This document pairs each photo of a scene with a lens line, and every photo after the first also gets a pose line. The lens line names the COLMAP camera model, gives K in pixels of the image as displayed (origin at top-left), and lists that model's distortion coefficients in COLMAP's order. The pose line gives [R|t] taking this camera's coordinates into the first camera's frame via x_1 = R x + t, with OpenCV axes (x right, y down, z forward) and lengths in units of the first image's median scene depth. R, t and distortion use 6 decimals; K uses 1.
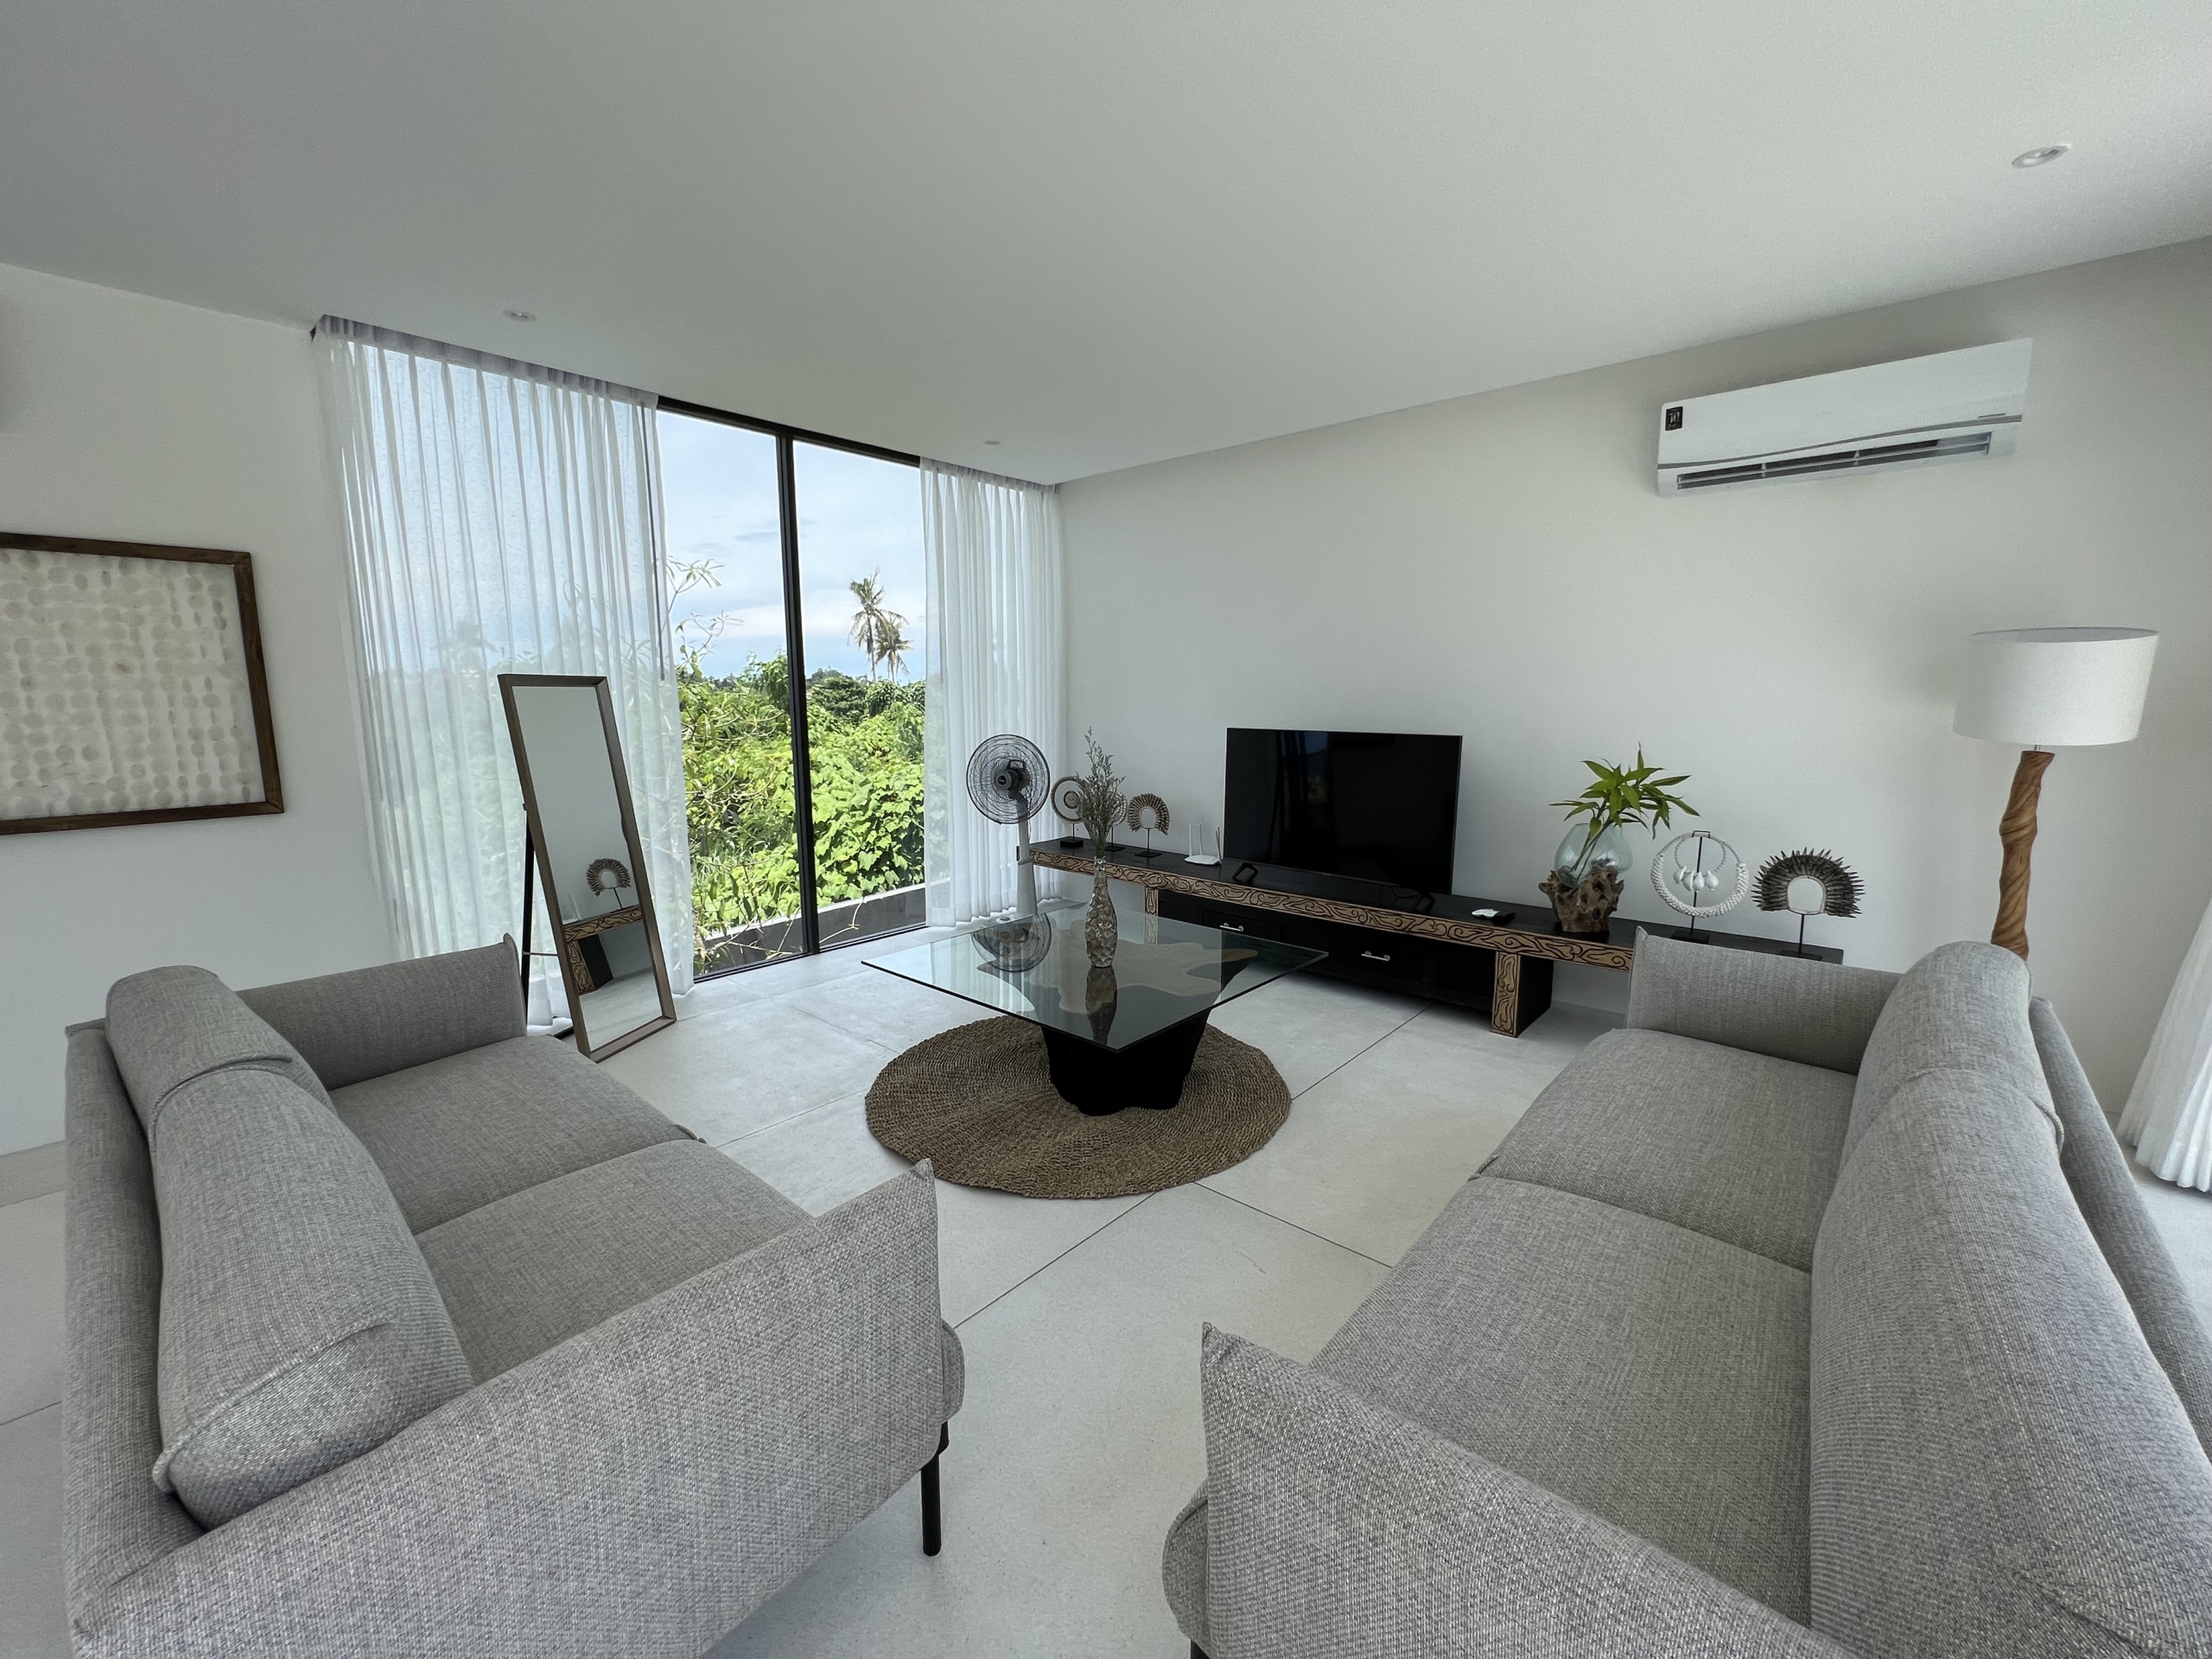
lens RADIAL K [[882.9, 0, 1092.1], [0, 882.9, 834.3], [0, 0, 1]] dist [-0.008746, -0.000421]
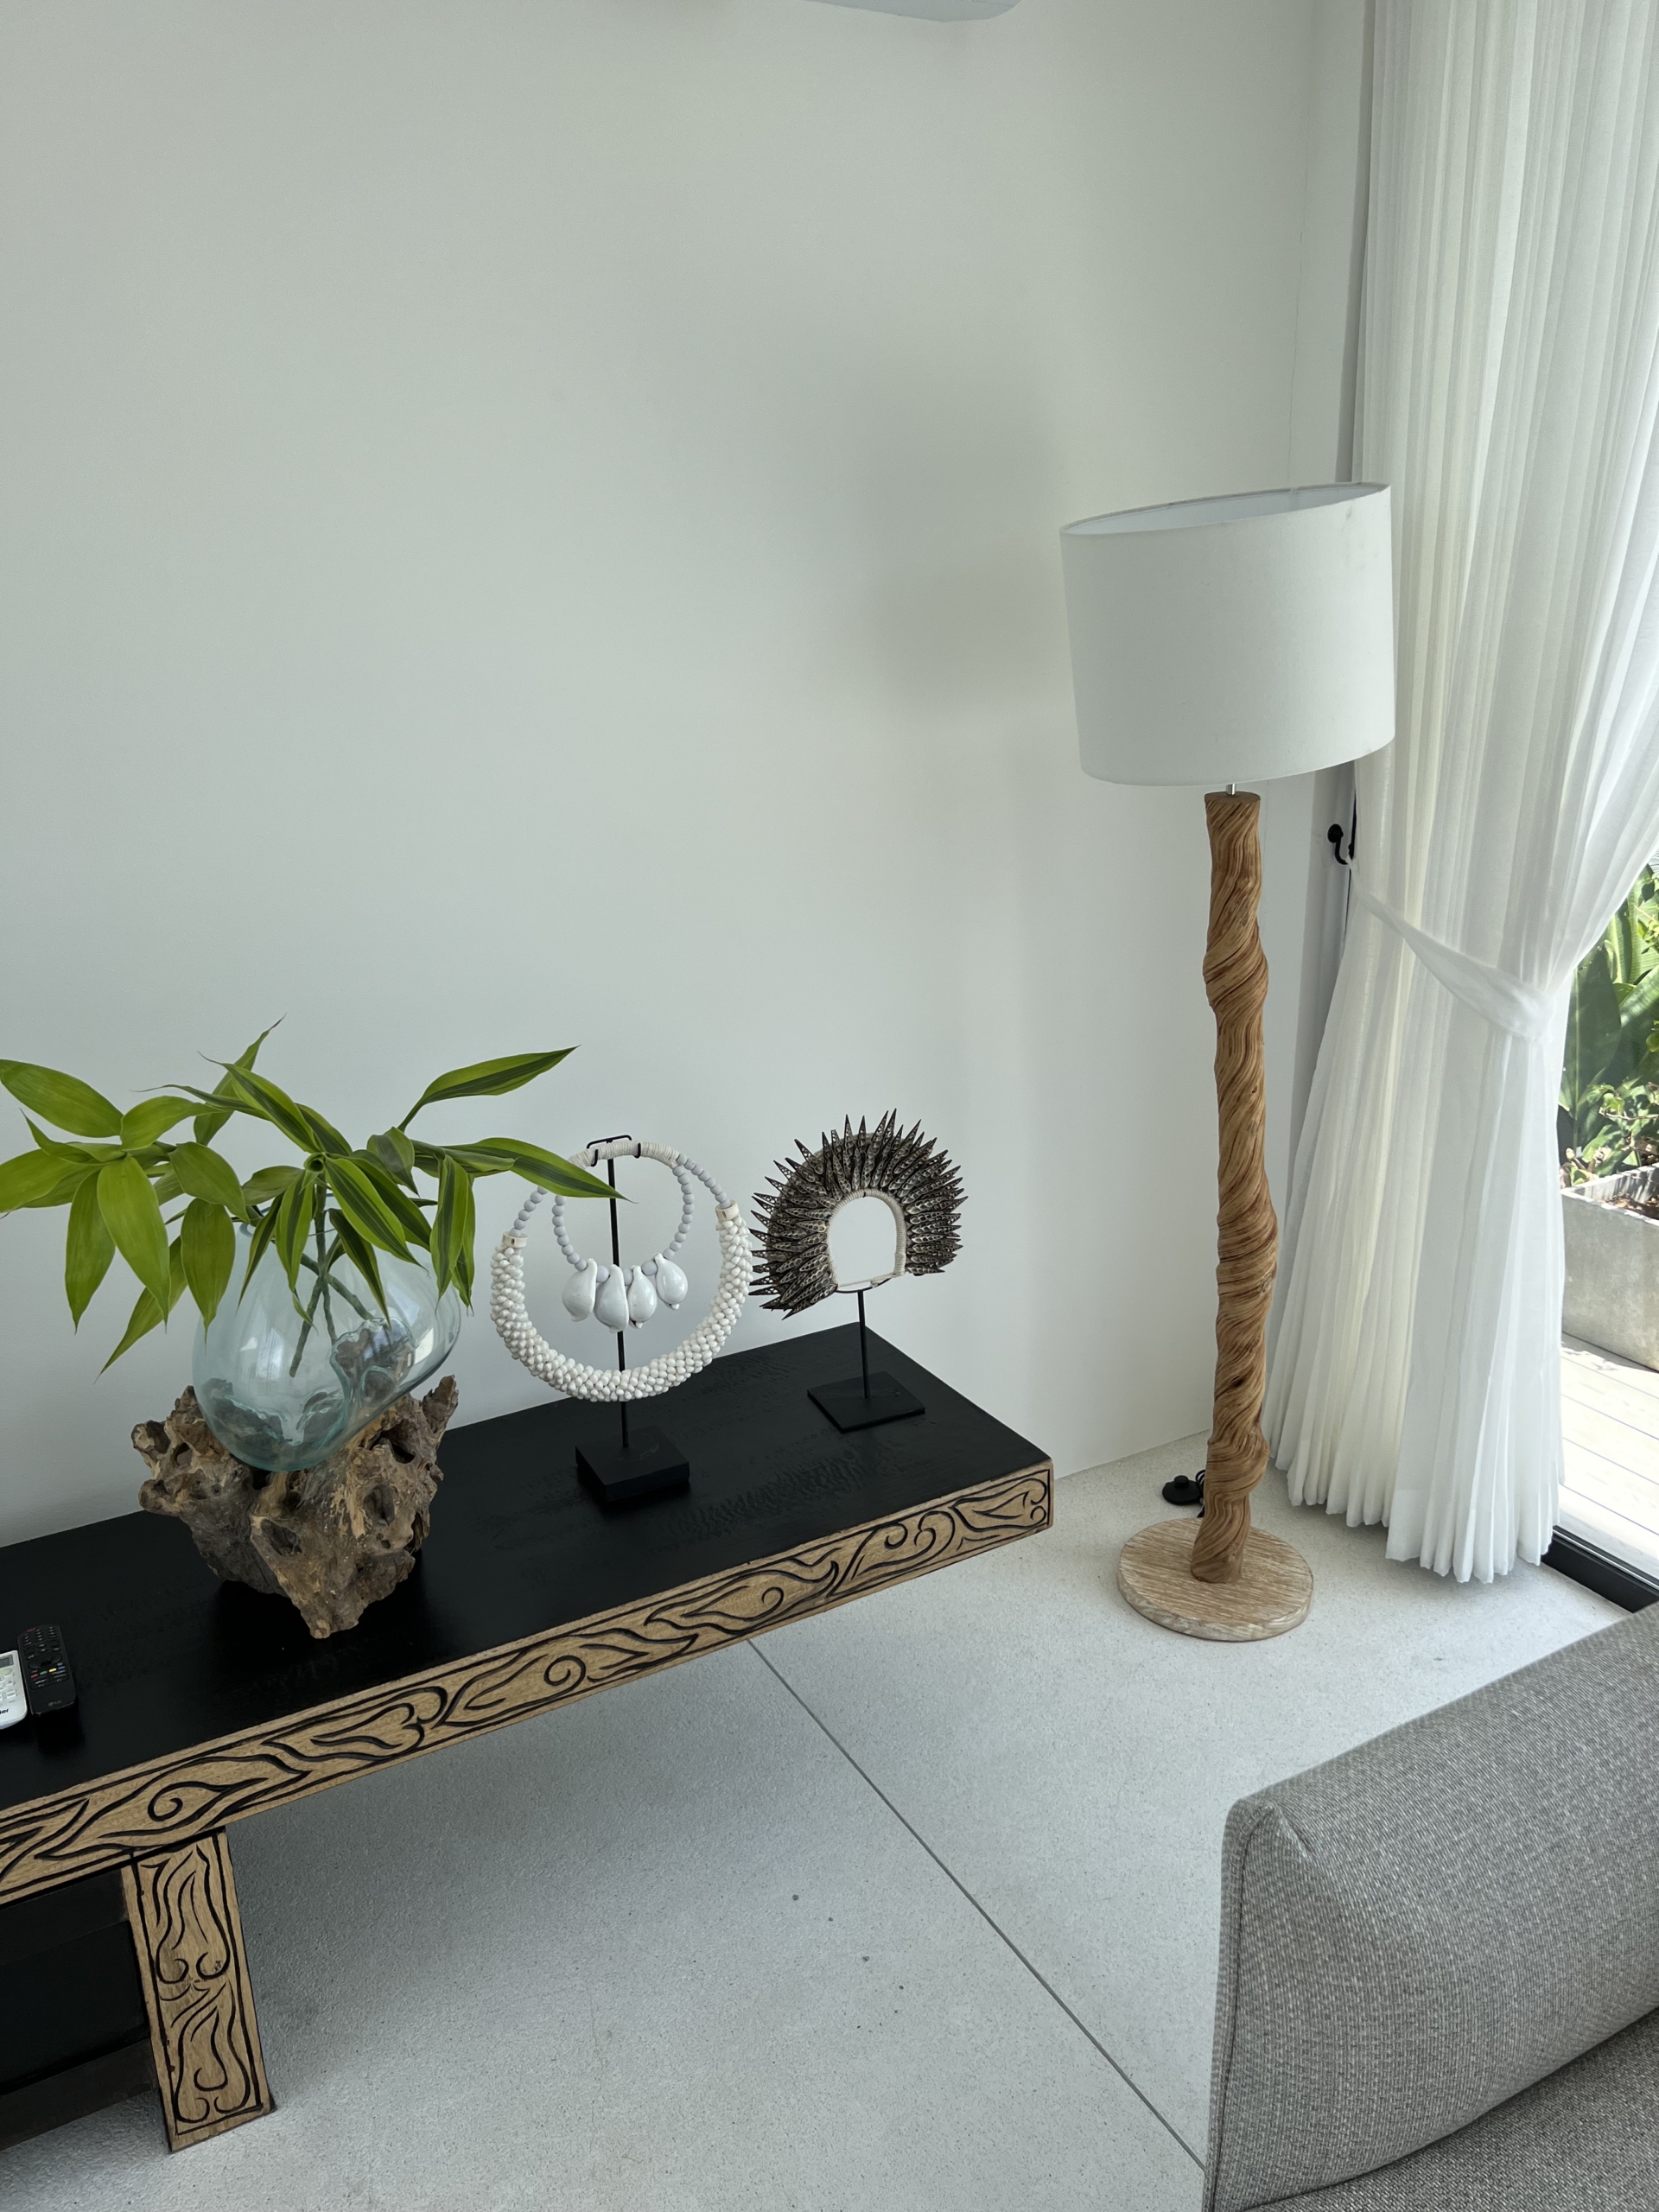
lens RADIAL K [[1680.1, 0, 854.8], [0, 1680.1, 1102.8], [0, 0, 1]] dist [0.049577, -0.050036]
pose [[0.312513, -0.282889, 0.906813, 0.180026], [0.164493, 0.956321, 0.241644, -0.133058], [-0.935563, 0.073648, 0.345397, 0.669163]]
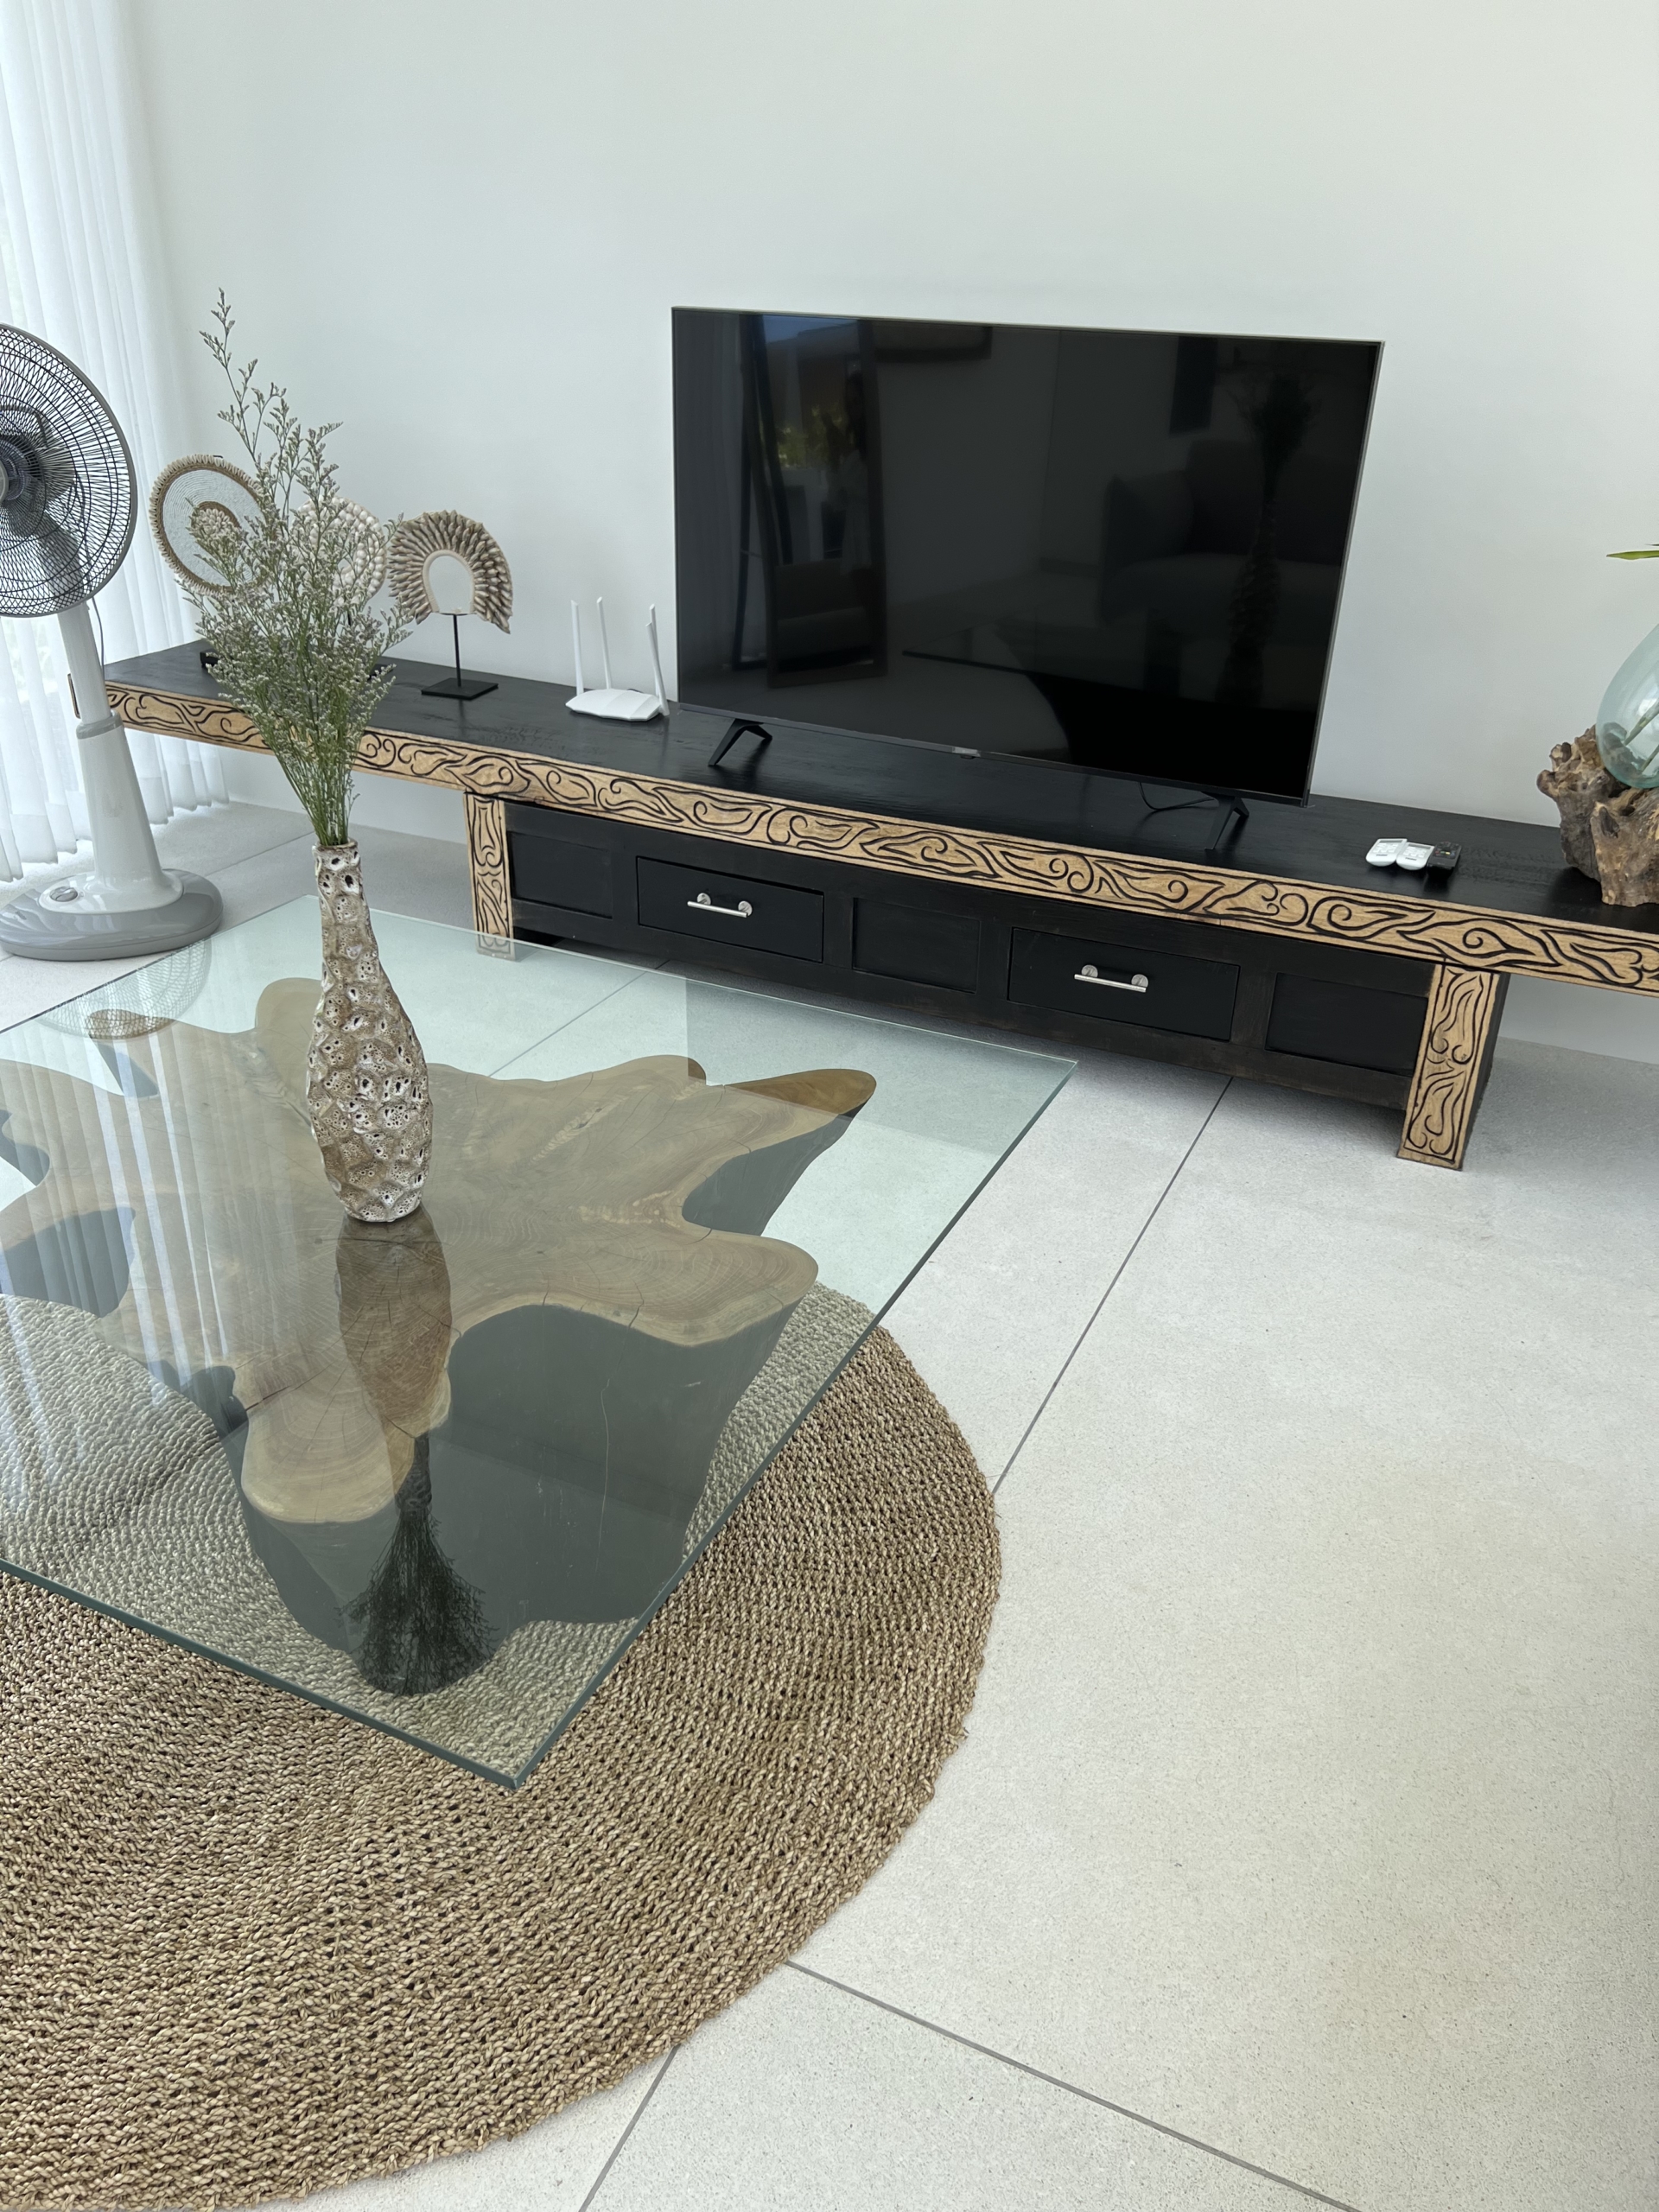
lens RADIAL K [[1659.1, 0, 836.3], [0, 1659.1, 1109.0], [0, 0, 1]] dist [0.104151, -0.192169]
pose [[0.955615, -0.113406, 0.271917, 0.006047], [0.020526, 0.946333, 0.322542, -0.048297], [-0.293902, -0.302644, 0.906658, 0.405830]]
